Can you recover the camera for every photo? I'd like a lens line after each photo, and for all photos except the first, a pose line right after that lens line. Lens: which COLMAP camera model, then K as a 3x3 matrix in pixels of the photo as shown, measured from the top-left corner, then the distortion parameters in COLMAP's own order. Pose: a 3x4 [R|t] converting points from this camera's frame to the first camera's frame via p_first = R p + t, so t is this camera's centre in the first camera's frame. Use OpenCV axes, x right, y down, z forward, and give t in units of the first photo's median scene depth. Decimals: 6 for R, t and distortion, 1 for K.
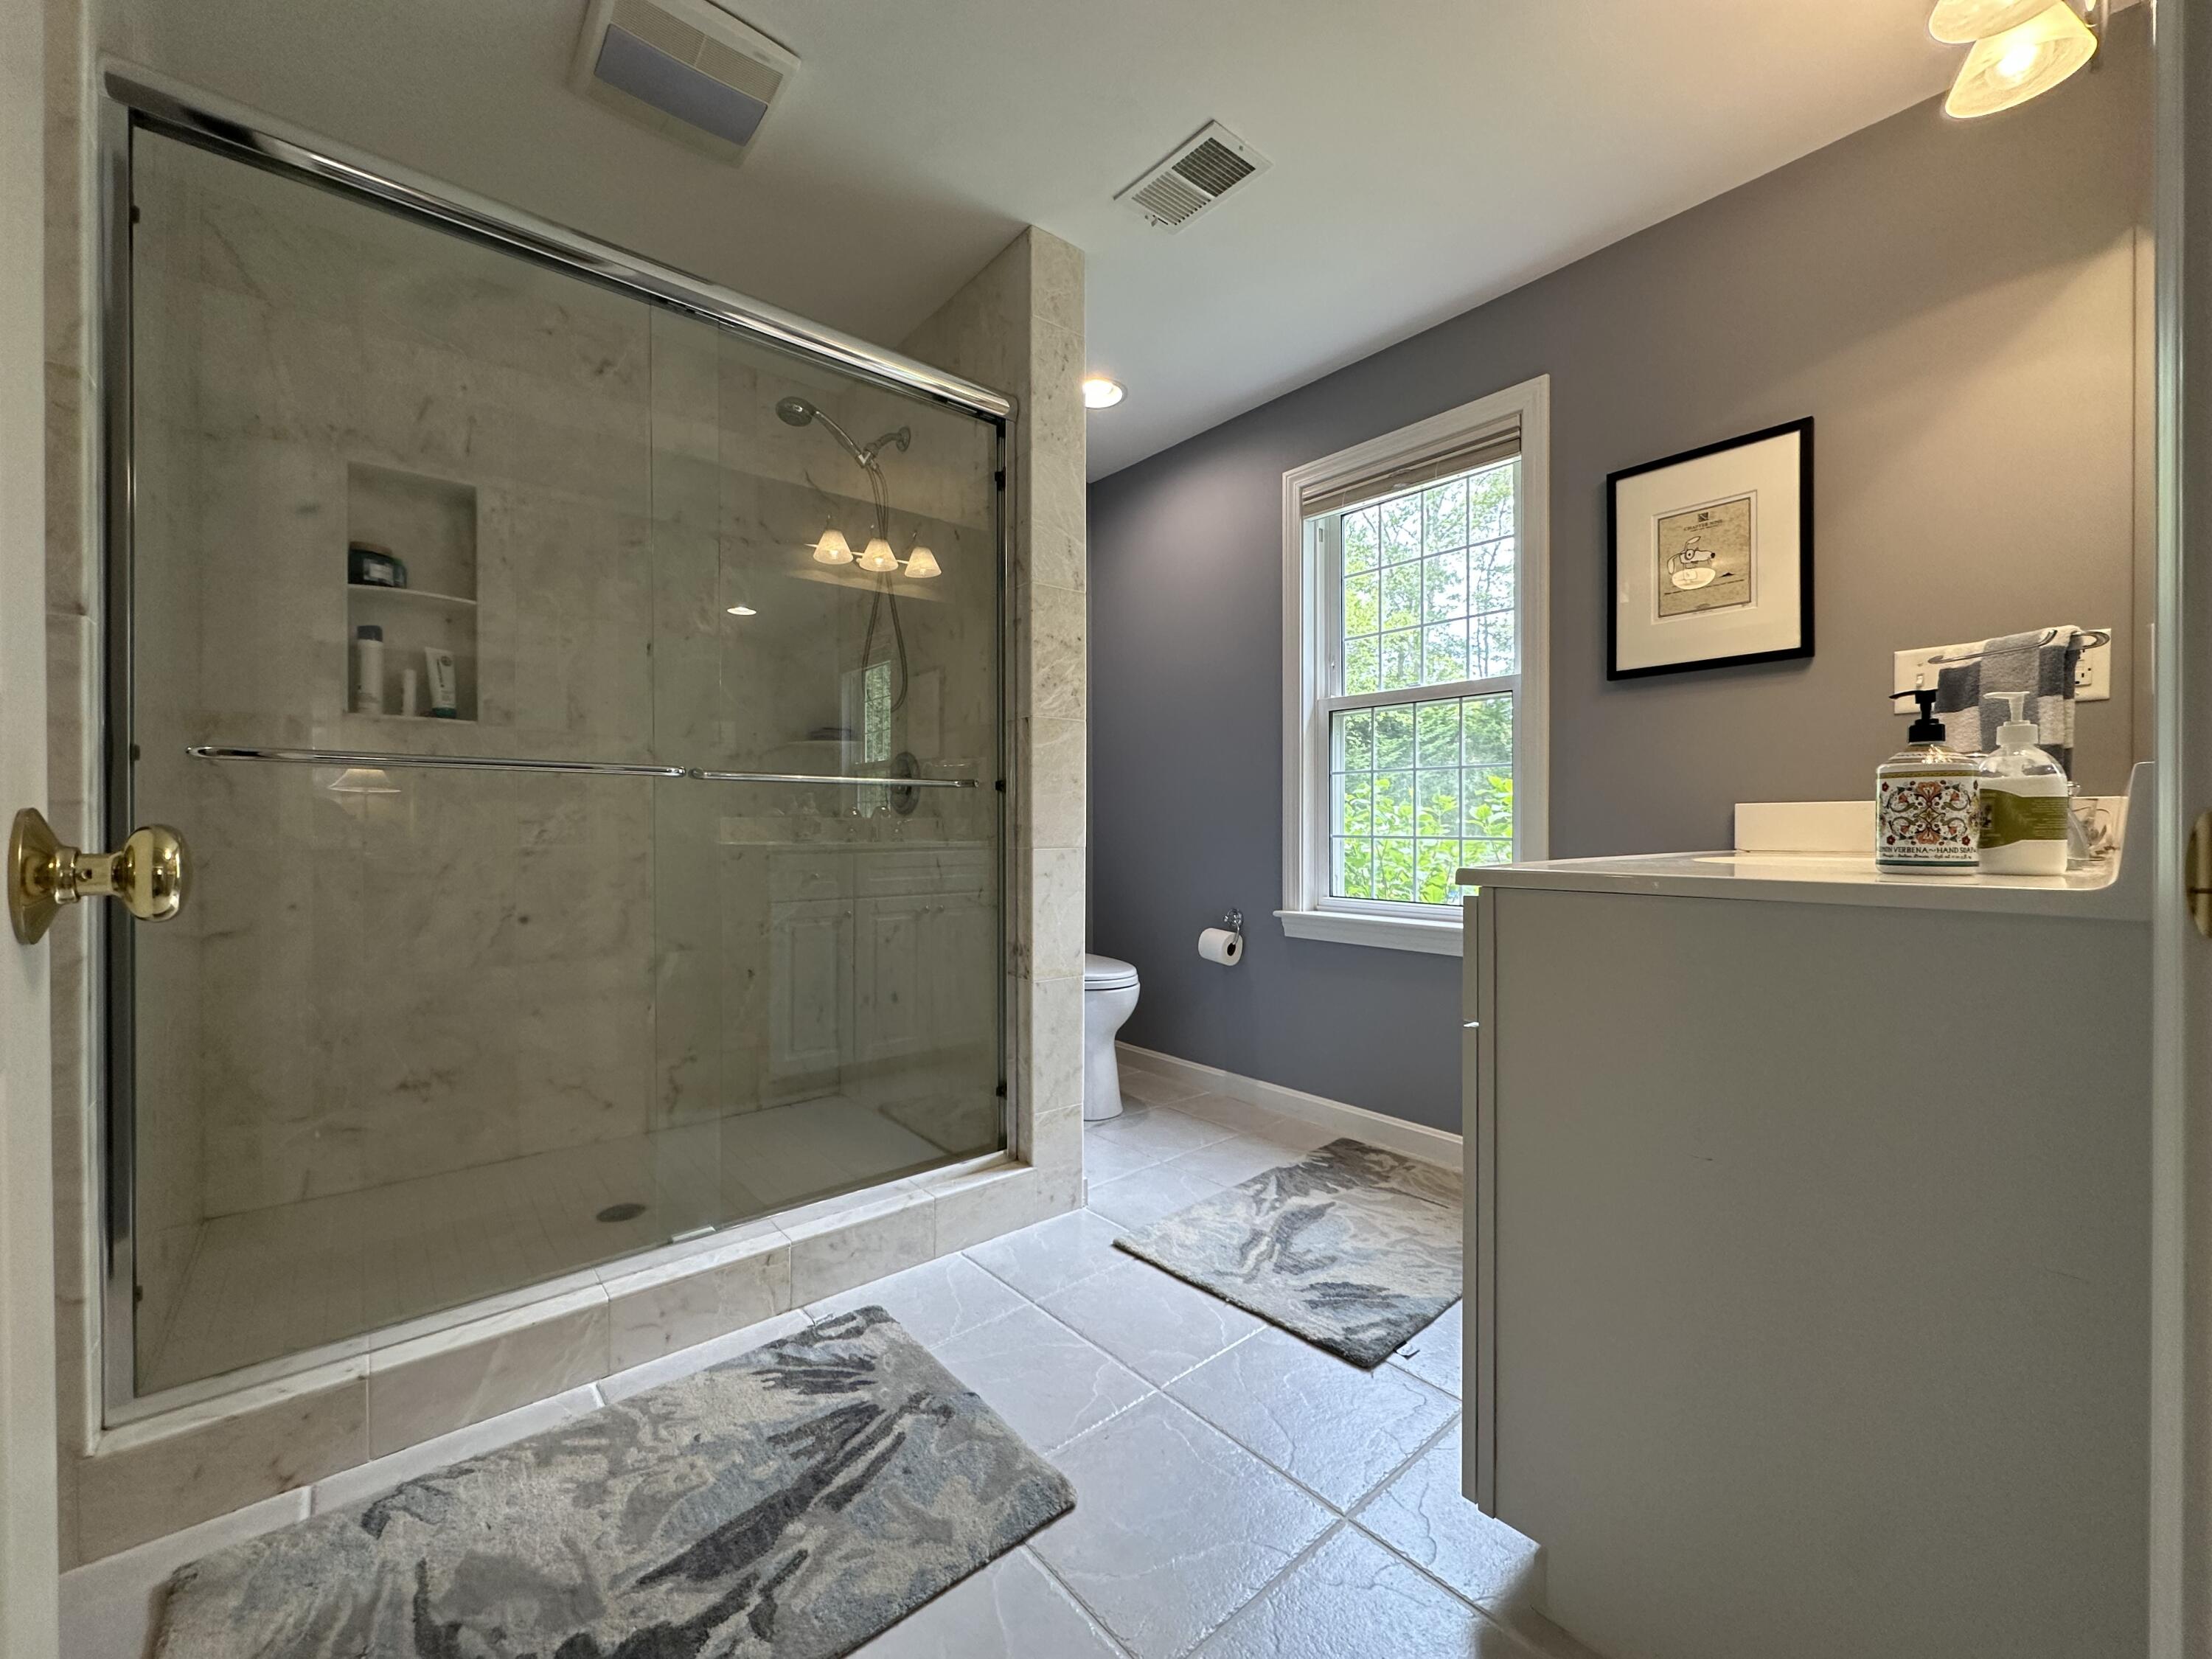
lens RADIAL K [[879.7, 0, 1105.0], [0, 879.7, 830.1], [0, 0, 1]] dist [0.000040, 0.000097]
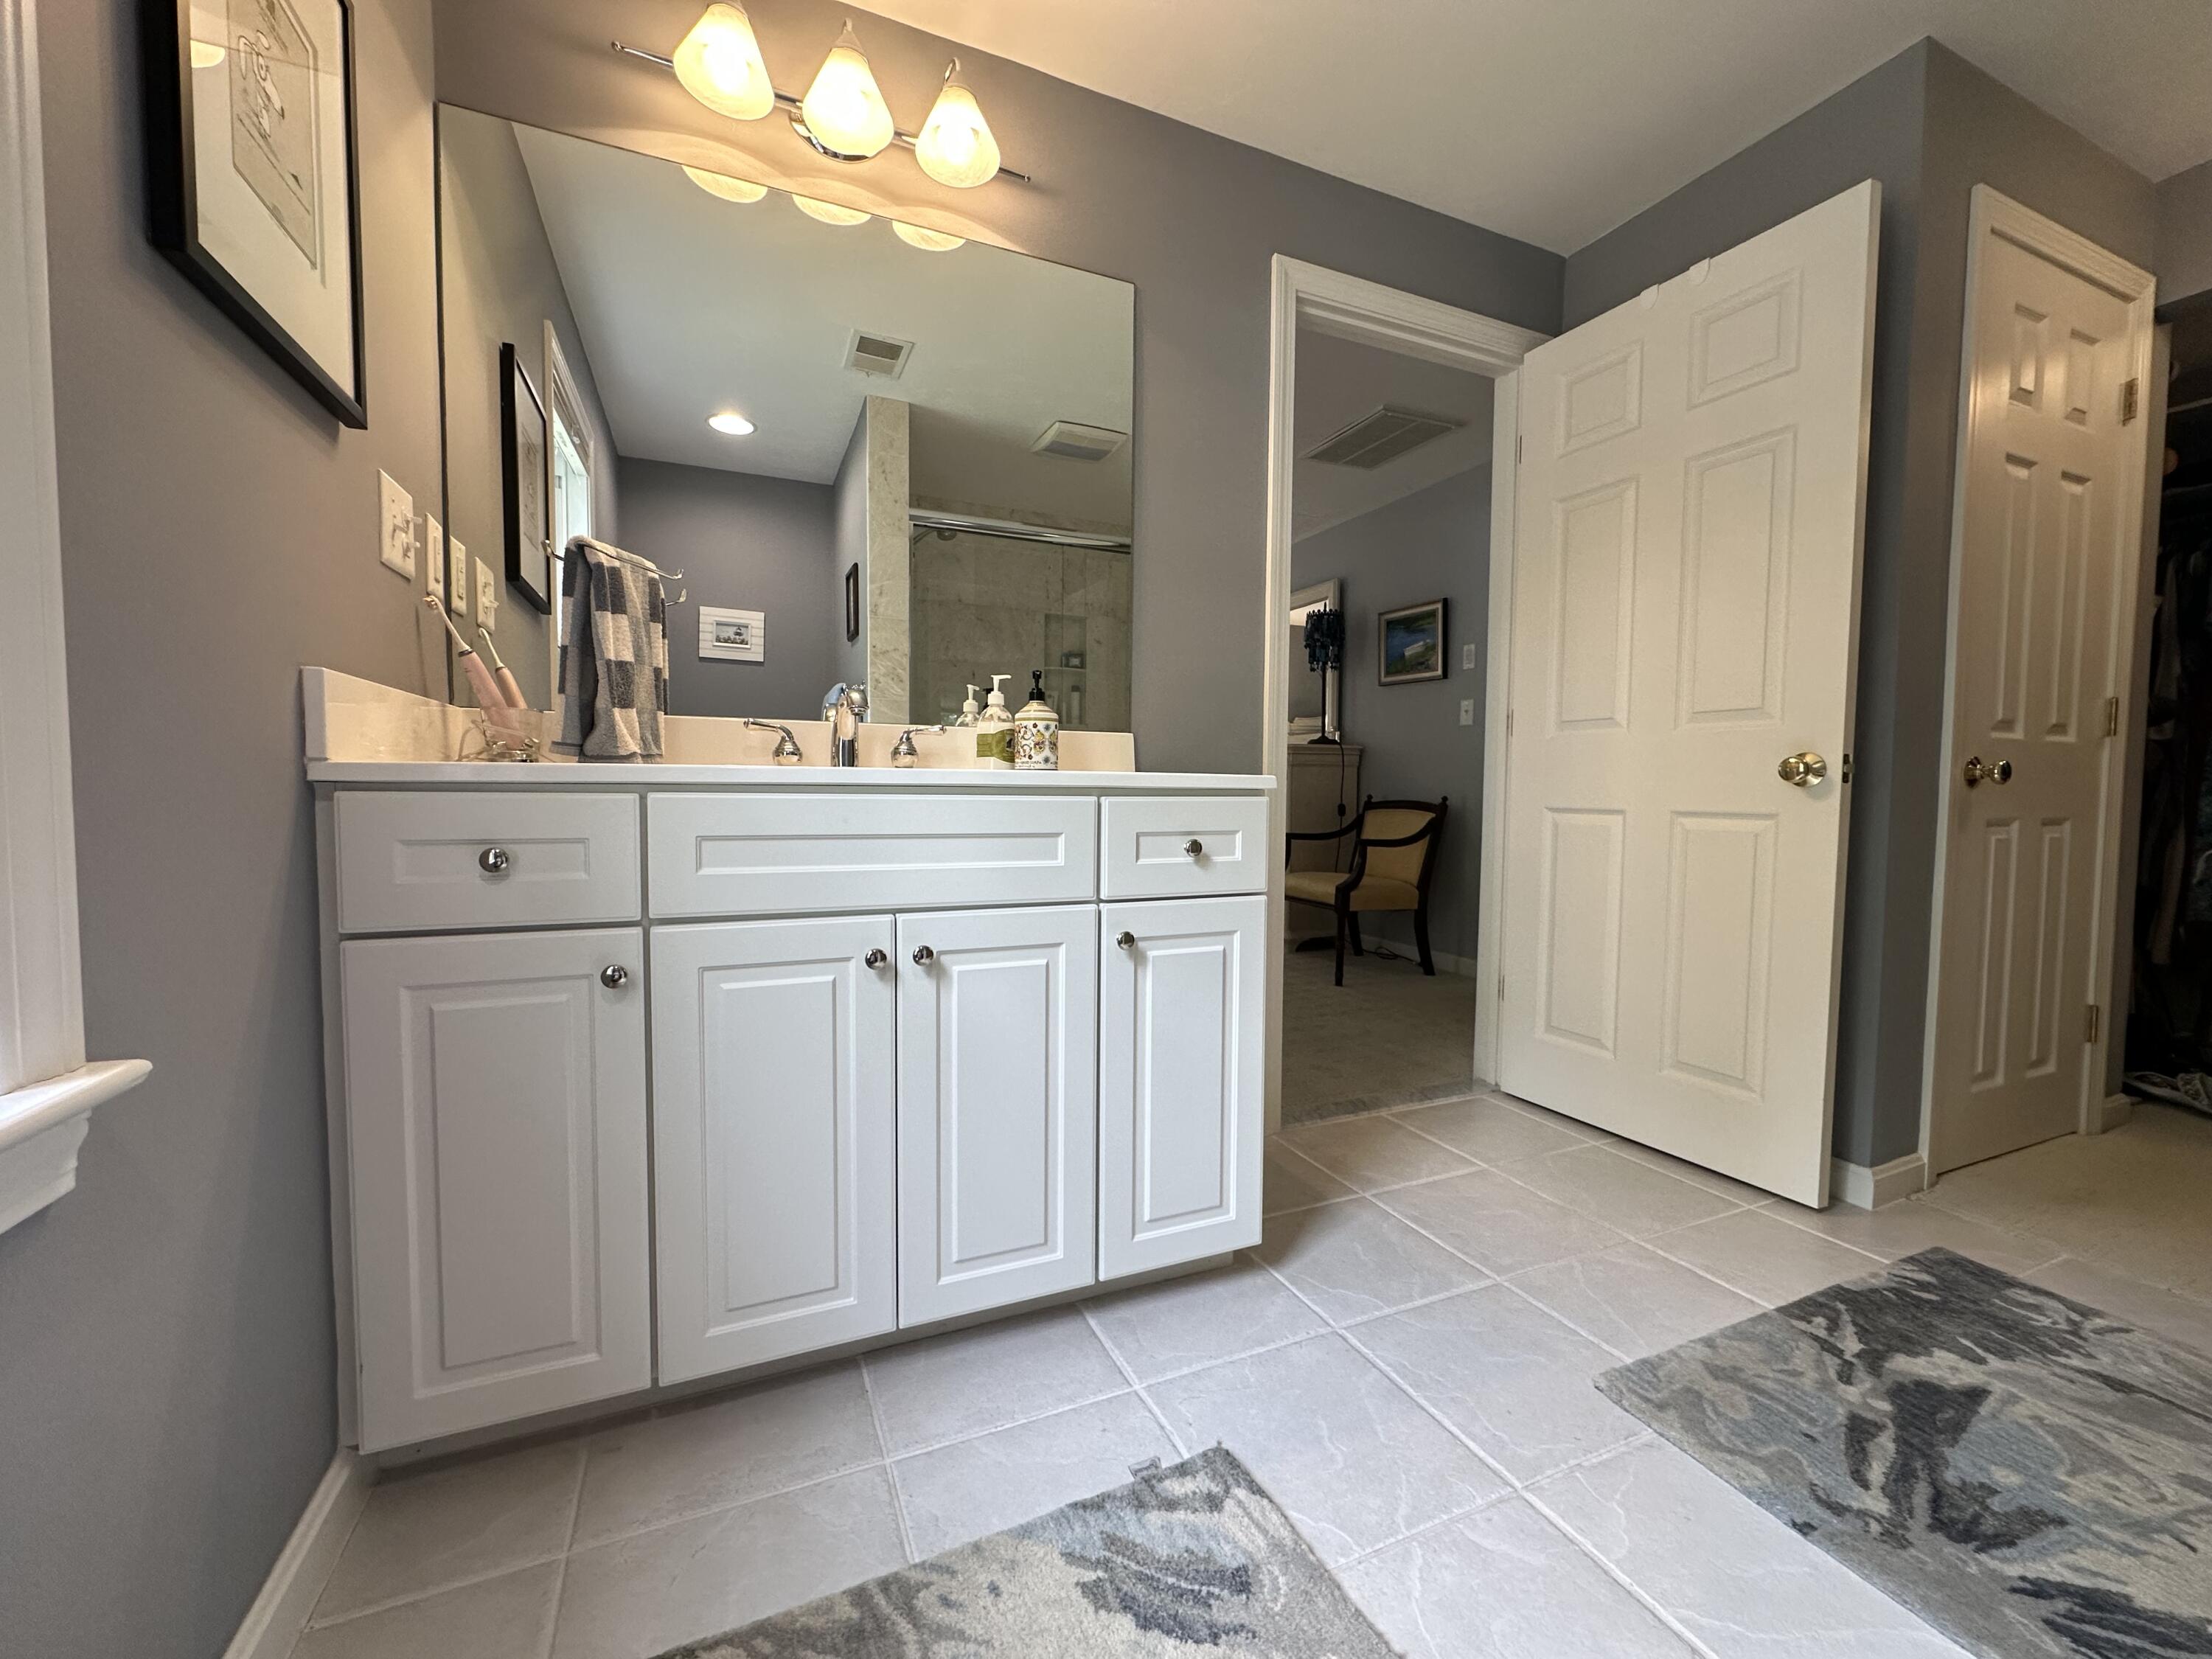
lens RADIAL K [[879.7, 0, 1105.9], [0, 879.7, 828.7], [0, 0, 1]] dist [0.000040, 0.000097]
pose [[-0.955419, -0.022513, 0.294393, 0.219994], [-0.007714, 0.998652, 0.051334, 0.050060], [-0.295152, 0.046775, -0.954305, 2.042024]]
